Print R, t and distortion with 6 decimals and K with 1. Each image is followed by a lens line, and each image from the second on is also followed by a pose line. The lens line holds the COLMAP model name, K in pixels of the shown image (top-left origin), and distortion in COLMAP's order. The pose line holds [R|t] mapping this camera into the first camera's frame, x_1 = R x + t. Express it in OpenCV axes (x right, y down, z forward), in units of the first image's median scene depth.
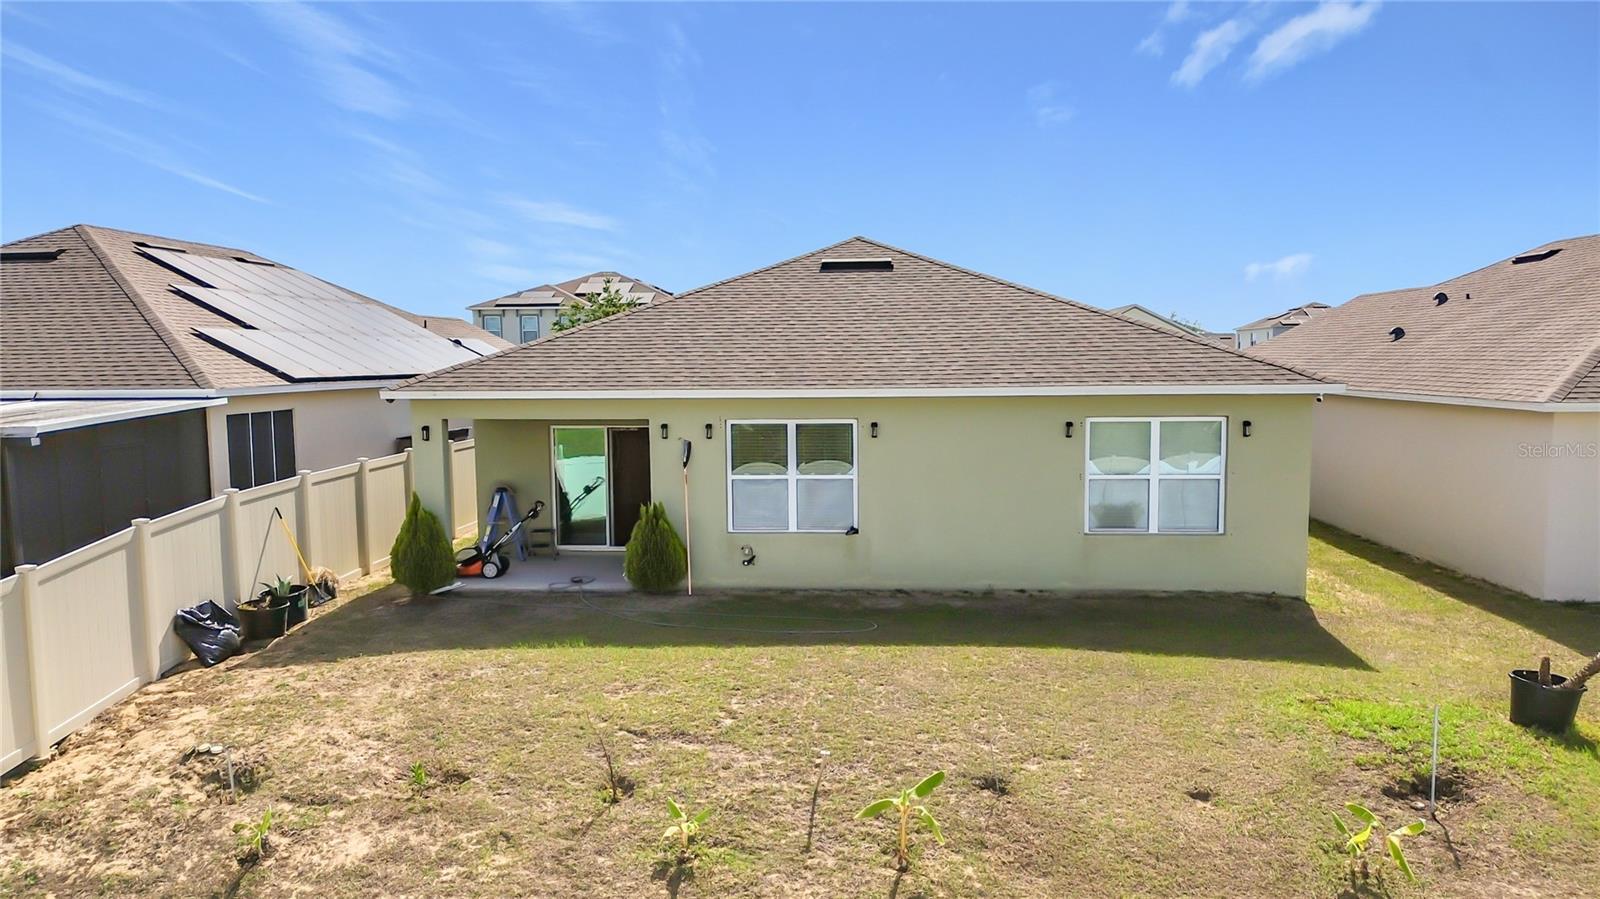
lens RADIAL K [[1144.3, 0, 800.0], [0, 1144.3, 449.5], [0, 0, 1]] dist [0.063505, -0.083706]
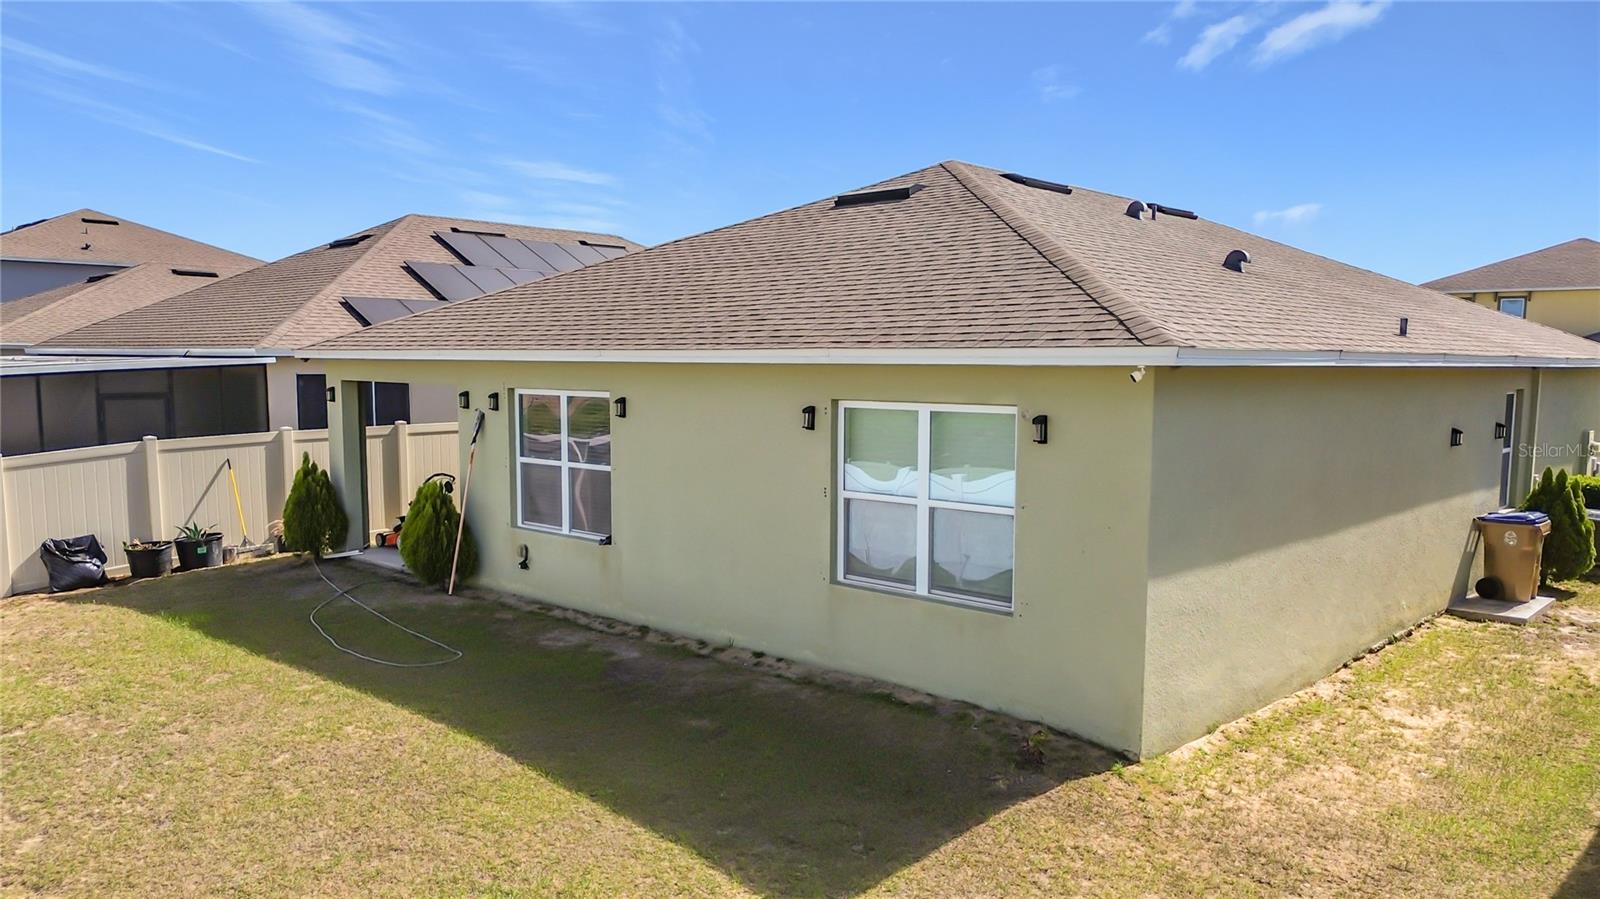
lens RADIAL K [[1148.5, 0, 806.9], [0, 1148.5, 483.1], [0, 0, 1]] dist [0.032143, 0.001494]
pose [[0.792351, 0.078412, -0.605006, 0.613404], [-0.060798, 0.996918, 0.049580, -0.012402], [0.607029, -0.002502, 0.794676, 0.482014]]
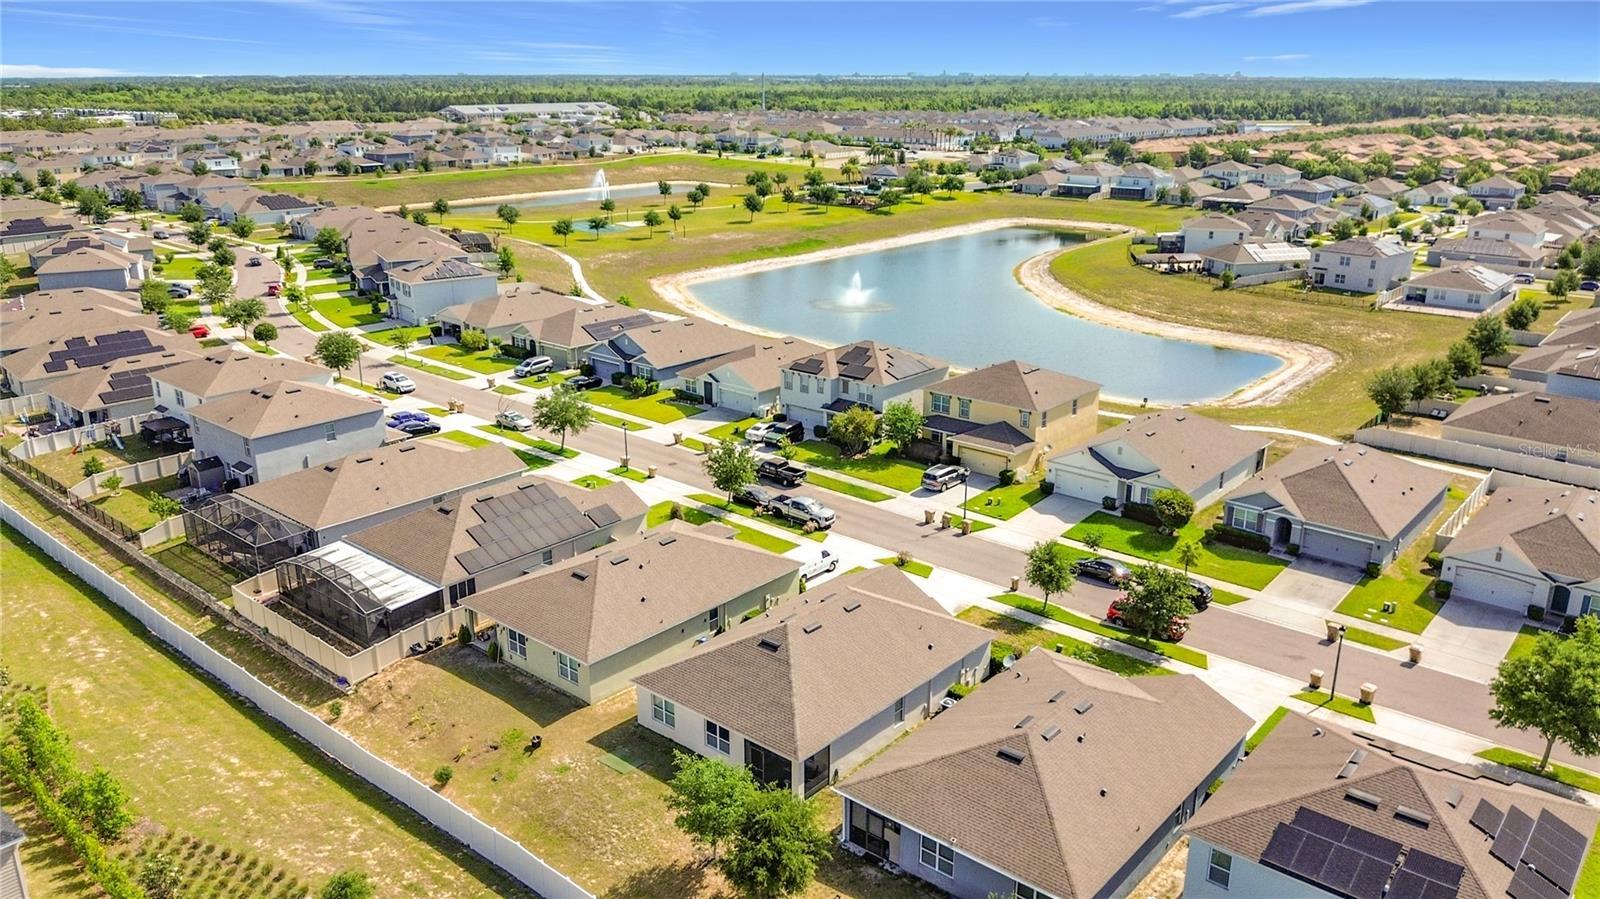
lens RADIAL K [[1144.3, 0, 800.0], [0, 1144.3, 449.5], [0, 0, 1]] dist [0.063505, -0.083706]
pose [[0.812643, 0.188098, -0.551571, 3.208379], [-0.058955, 0.968157, 0.243303, -1.856104], [0.579772, -0.165201, 0.797855, -1.788675]]
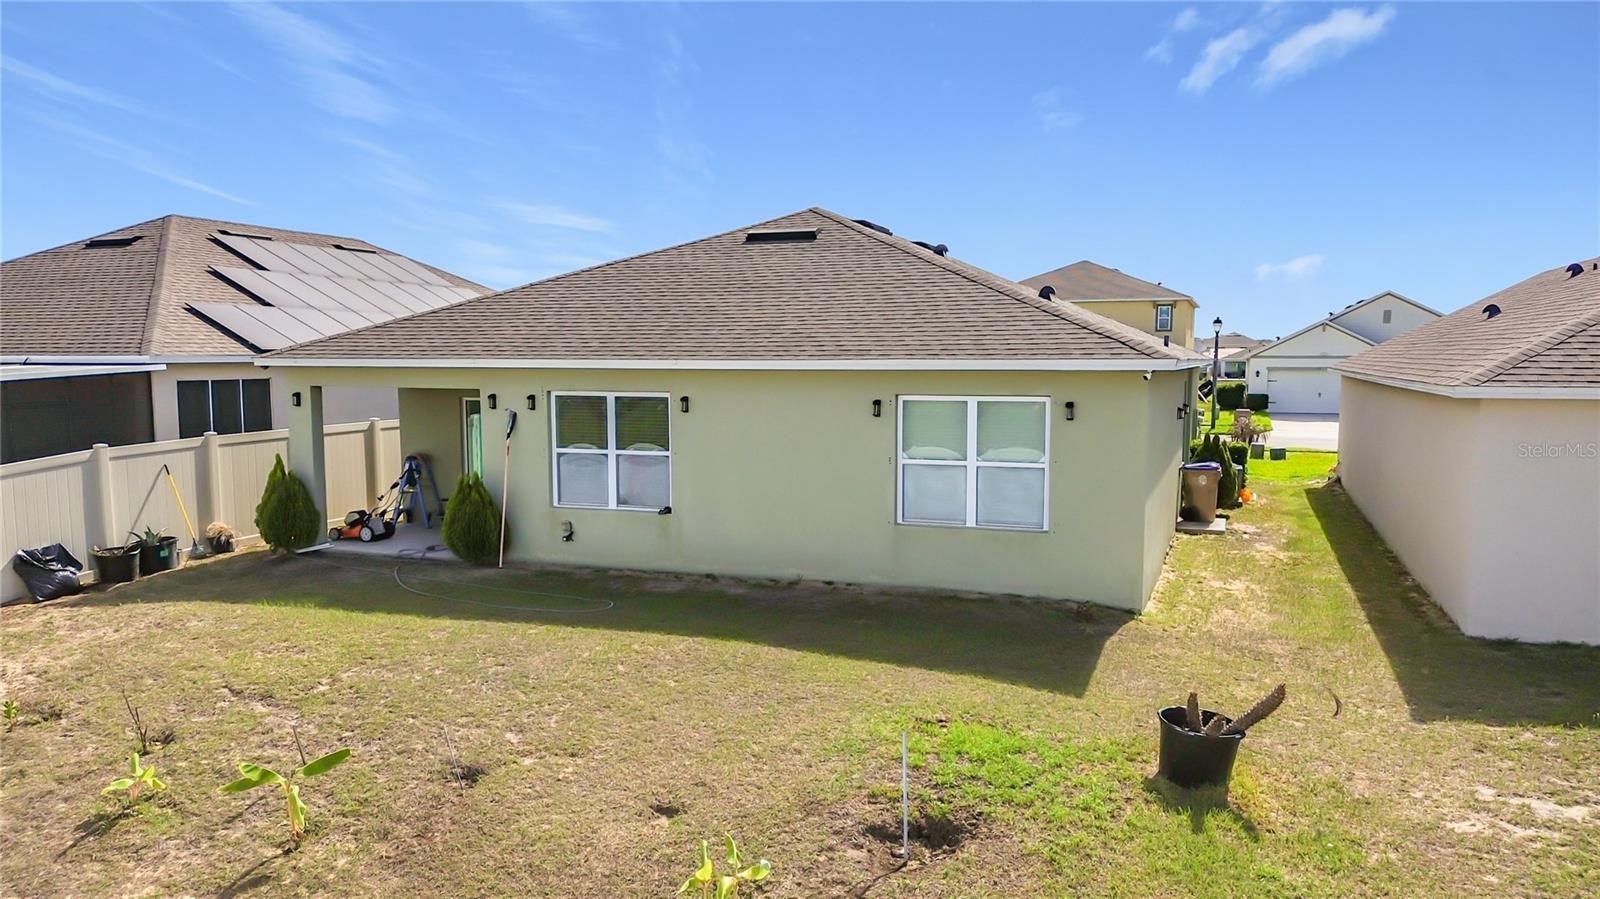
lens RADIAL K [[1144.3, 0, 800.0], [0, 1144.3, 449.5], [0, 0, 1]] dist [0.063505, -0.083706]
pose [[0.963576, 0.030949, -0.265638, 0.409274], [-0.029949, 0.999521, 0.007814, 0.010036], [0.265753, 0.000427, 0.964041, 0.113720]]
